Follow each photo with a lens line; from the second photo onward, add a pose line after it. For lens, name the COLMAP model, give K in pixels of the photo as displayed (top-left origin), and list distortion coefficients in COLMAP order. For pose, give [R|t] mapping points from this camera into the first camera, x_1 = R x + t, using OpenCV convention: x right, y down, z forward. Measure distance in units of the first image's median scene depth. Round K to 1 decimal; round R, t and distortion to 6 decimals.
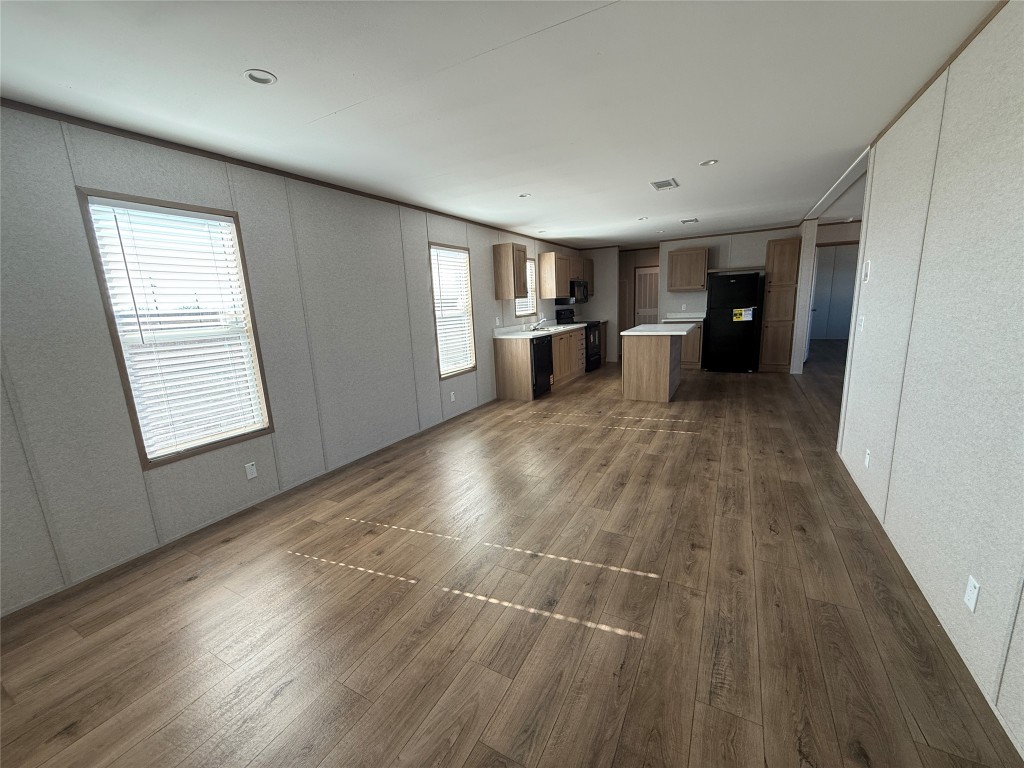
lens RADIAL K [[410.2, 0, 509.3], [0, 410.2, 383.1], [0, 0, 1]] dist [-0.000901, -0.000021]
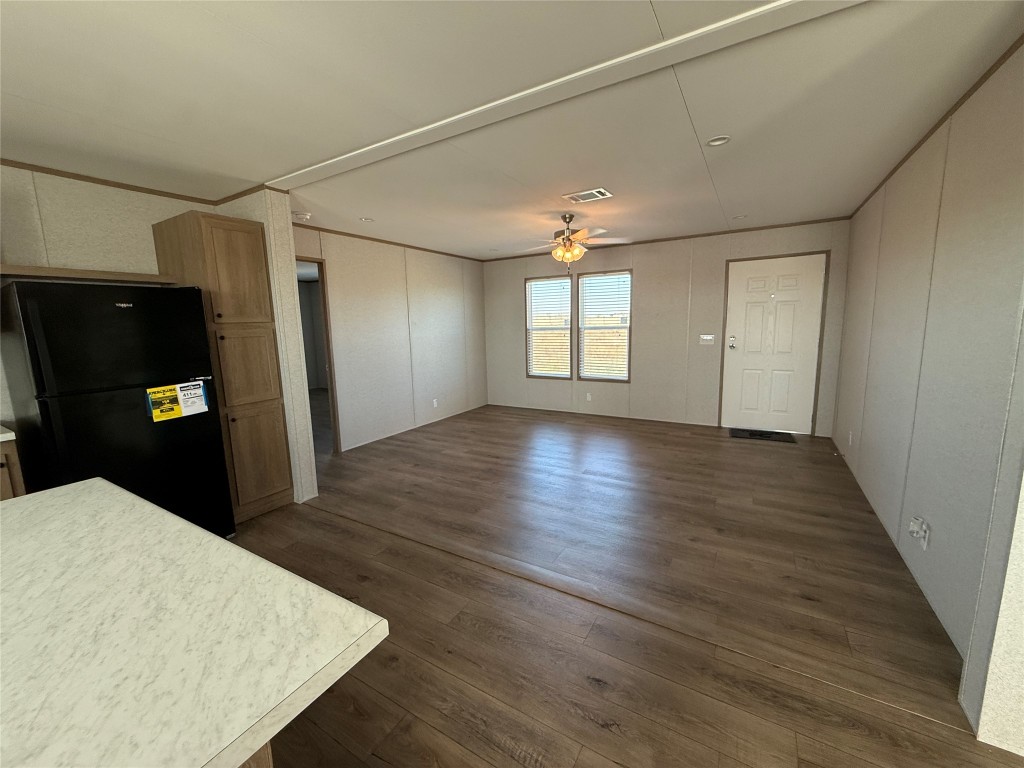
lens RADIAL K [[408.0, 0, 508.7], [0, 408.0, 385.9], [0, 0, 1]] dist [0.001087, 0.000201]
pose [[0.043016, -0.113003, 0.992663, 0.227785], [0.220417, 0.970174, 0.100892, -0.151477], [-0.974457, 0.214460, 0.066641, 0.691010]]
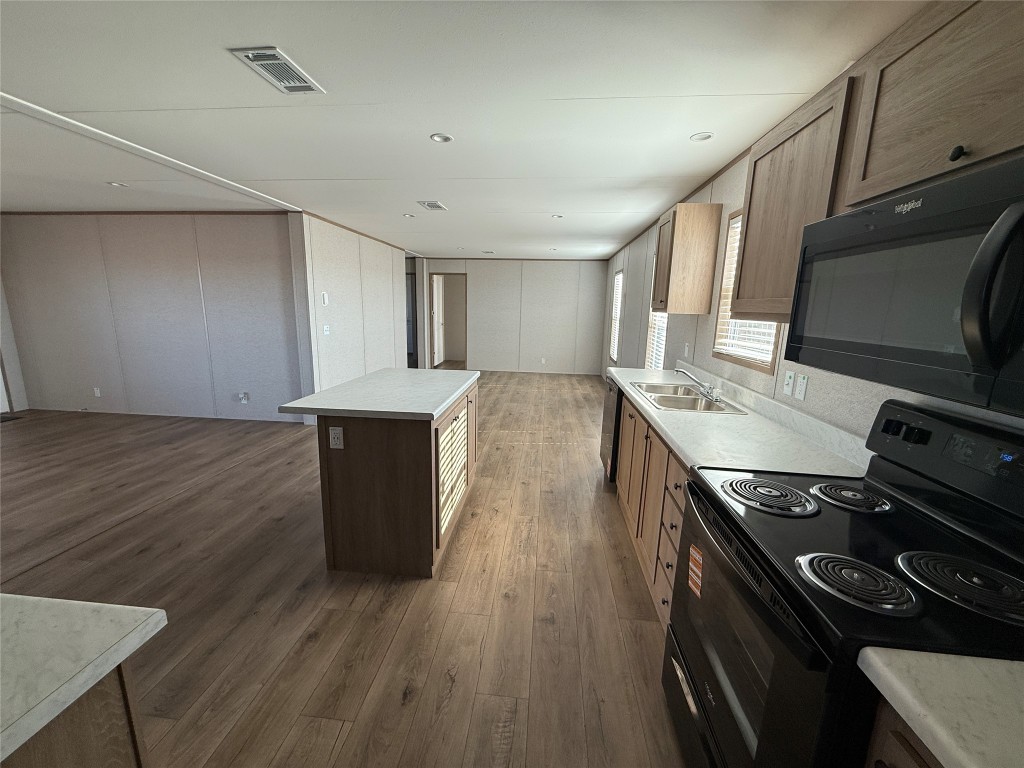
lens RADIAL K [[408.0, 0, 508.7], [0, 408.0, 385.9], [0, 0, 1]] dist [0.001087, 0.000201]
pose [[-0.920360, 0.101376, -0.377705, 0.369452], [-0.055679, 0.922010, 0.383141, -0.270556], [0.387089, 0.373658, -0.842937, 1.224855]]
